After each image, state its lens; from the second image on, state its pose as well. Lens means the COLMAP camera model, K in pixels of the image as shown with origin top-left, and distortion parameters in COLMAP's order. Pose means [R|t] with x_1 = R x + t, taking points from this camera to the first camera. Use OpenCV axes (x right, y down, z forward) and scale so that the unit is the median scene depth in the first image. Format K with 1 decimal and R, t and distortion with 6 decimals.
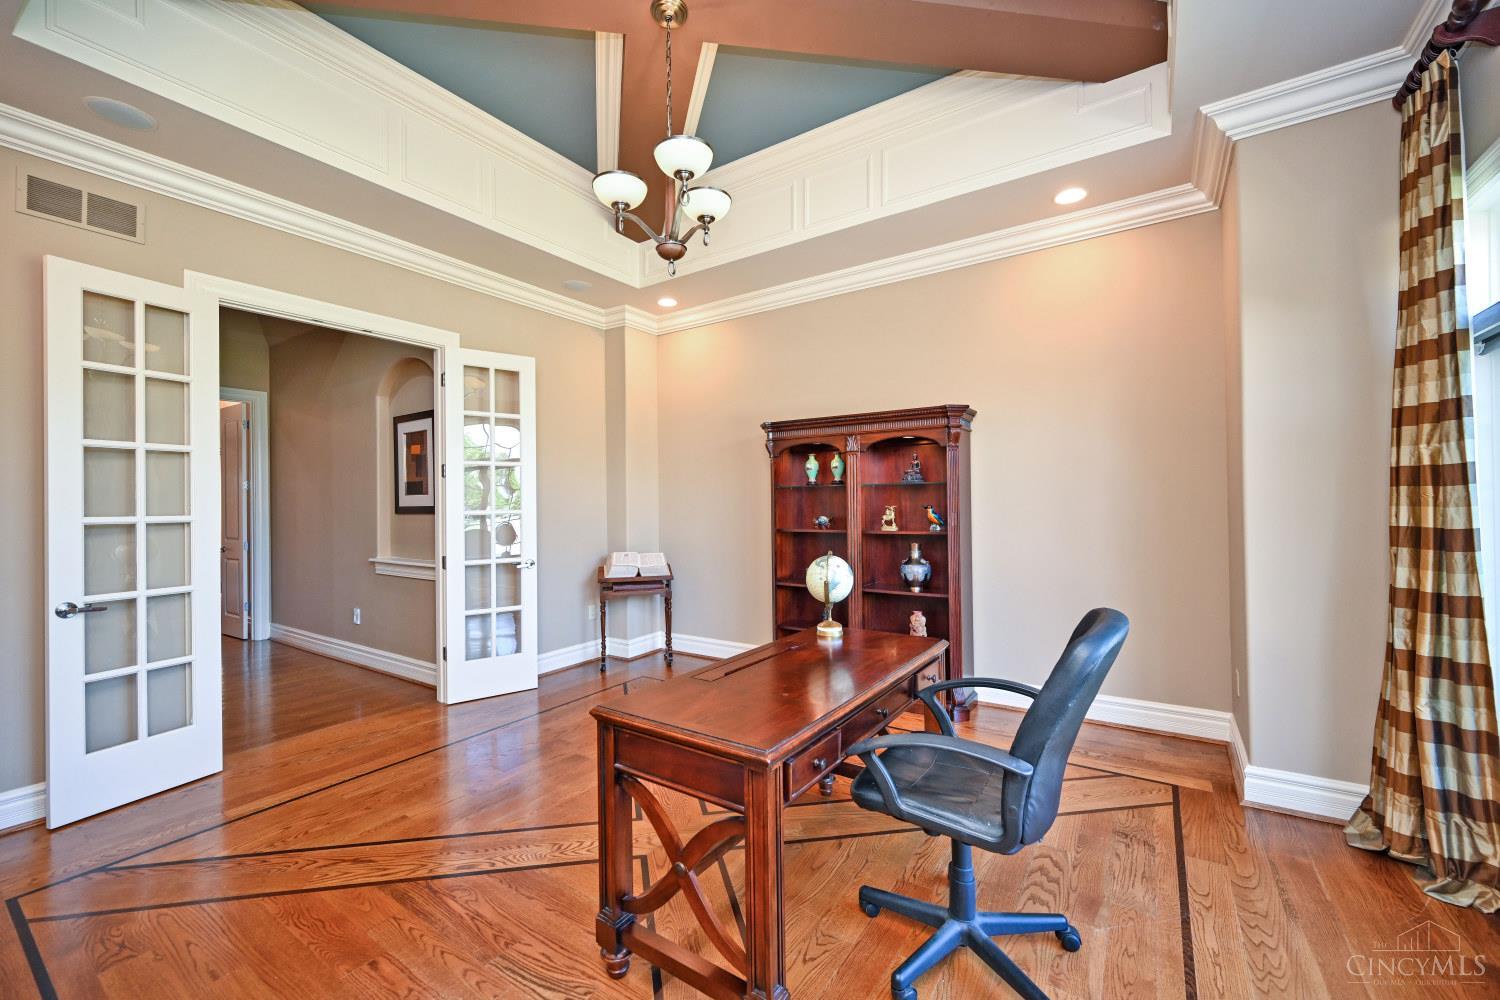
lens RADIAL K [[600.2, 0, 754.4], [0, 600.2, 503.5], [0, 0, 1]] dist [-0.001270, -0.000276]
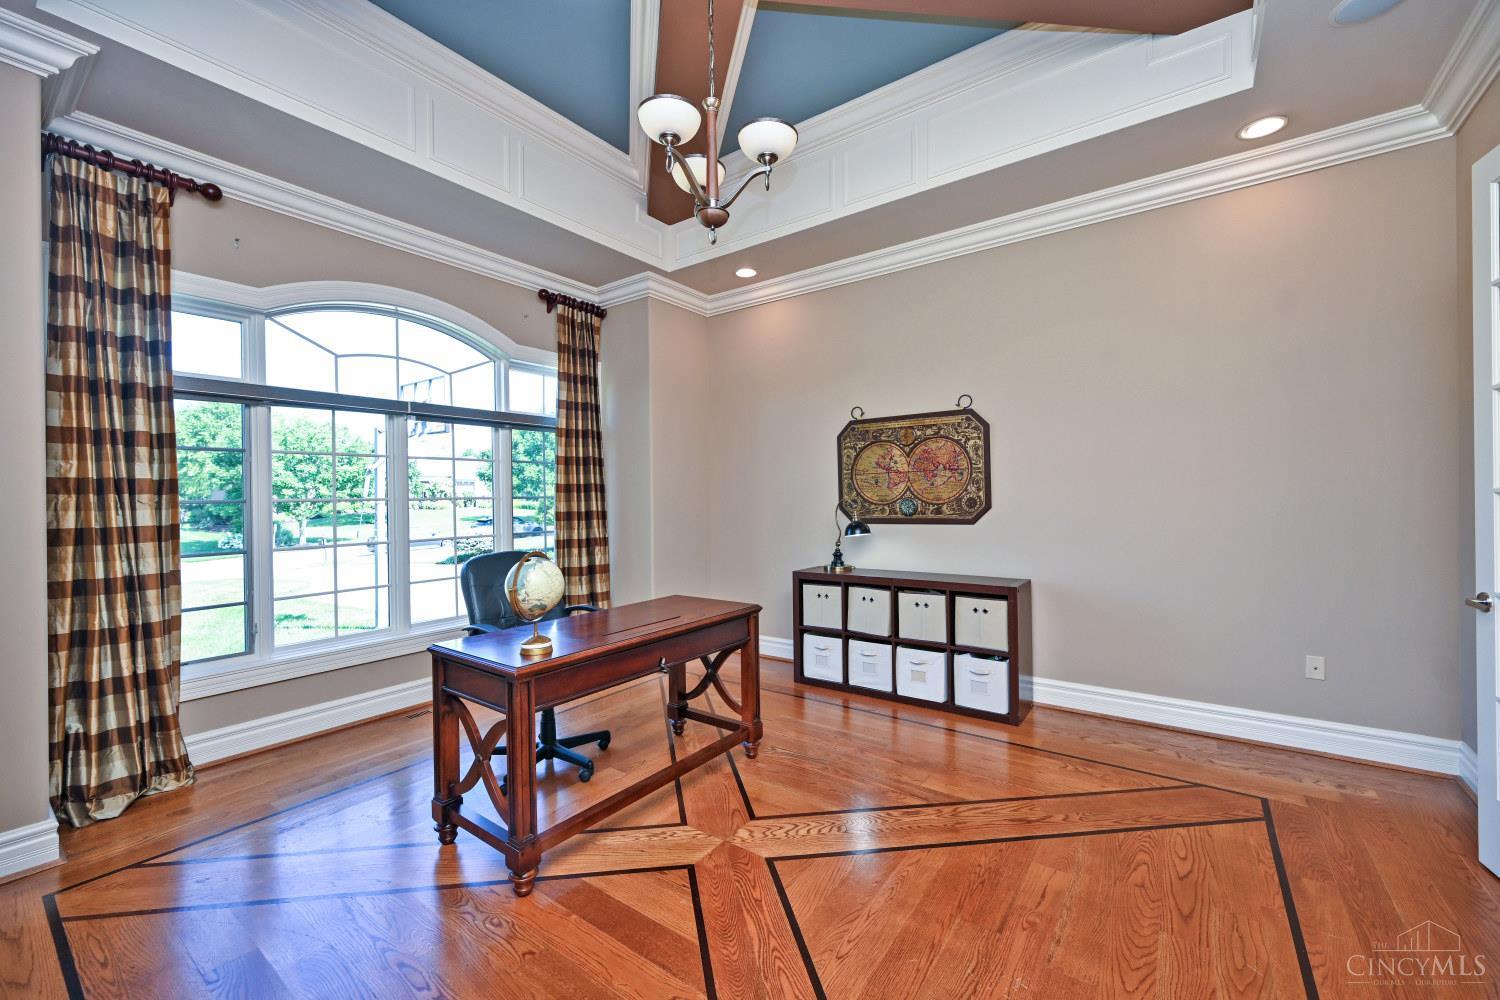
lens RADIAL K [[600.2, 0, 754.4], [0, 600.2, 503.5], [0, 0, 1]] dist [-0.001270, -0.000276]
pose [[-0.998772, 0.031871, 0.037927, -0.137153], [0.032513, 0.999337, 0.016413, 0.006245], [-0.037379, 0.017626, -0.999146, 1.191427]]
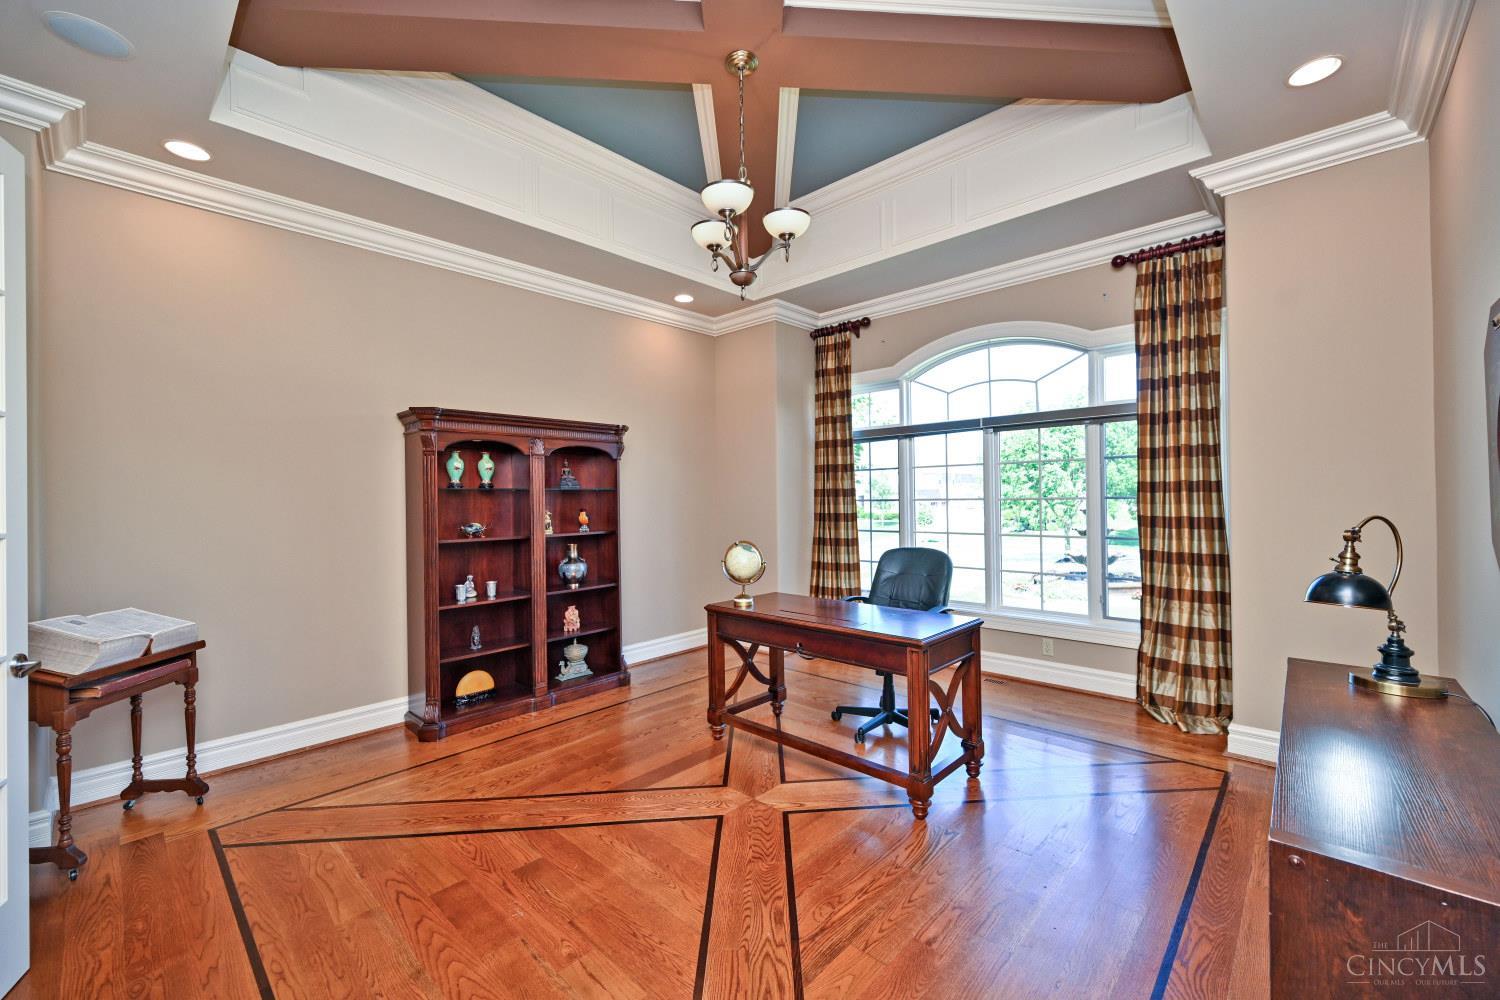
lens RADIAL K [[600.2, 0, 754.4], [0, 600.2, 503.5], [0, 0, 1]] dist [-0.001270, -0.000276]
pose [[0.159755, 0.003105, 0.987152, -0.762144], [0.016446, 0.999848, -0.005806, 0.004618], [-0.987020, 0.017163, 0.159680, 0.499244]]
